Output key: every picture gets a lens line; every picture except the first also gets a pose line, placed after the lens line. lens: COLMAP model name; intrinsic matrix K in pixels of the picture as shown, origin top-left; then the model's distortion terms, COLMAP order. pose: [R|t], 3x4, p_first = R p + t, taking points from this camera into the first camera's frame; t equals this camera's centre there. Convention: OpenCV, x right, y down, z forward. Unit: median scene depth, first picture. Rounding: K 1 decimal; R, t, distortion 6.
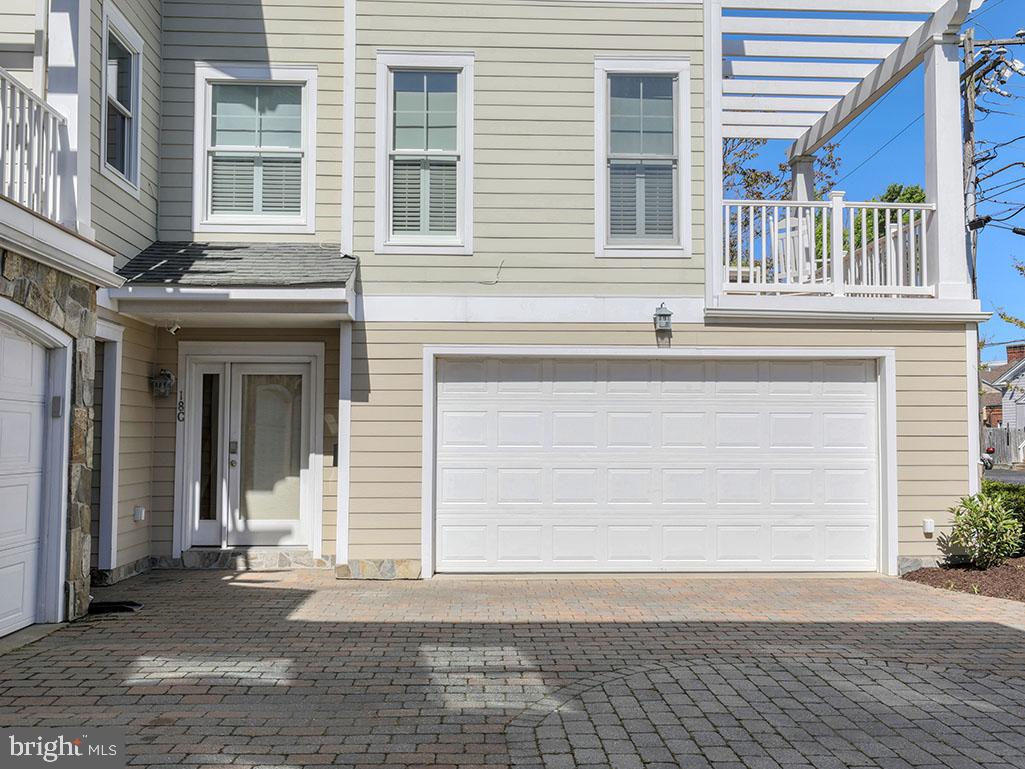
lens RADIAL K [[933.4, 0, 512.5], [0, 933.4, 384.5], [0, 0, 1]] dist [0.003763, 0.014611]
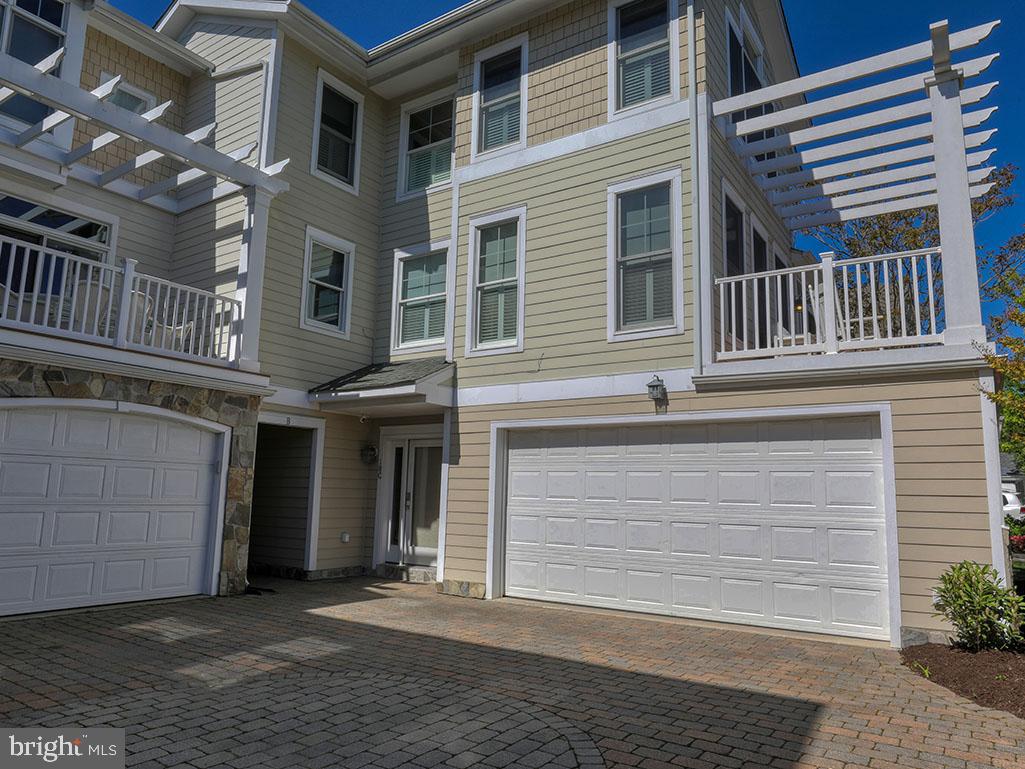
lens RADIAL K [[687.2, 0, 512.5], [0, 687.2, 384.5], [0, 0, 1]] dist [-0.021702, 0.008157]
pose [[0.809669, -0.078120, -0.581664, 0.503026], [0.015070, 0.993542, -0.112460, 0.016061], [0.586693, 0.082289, 0.805617, 0.210630]]
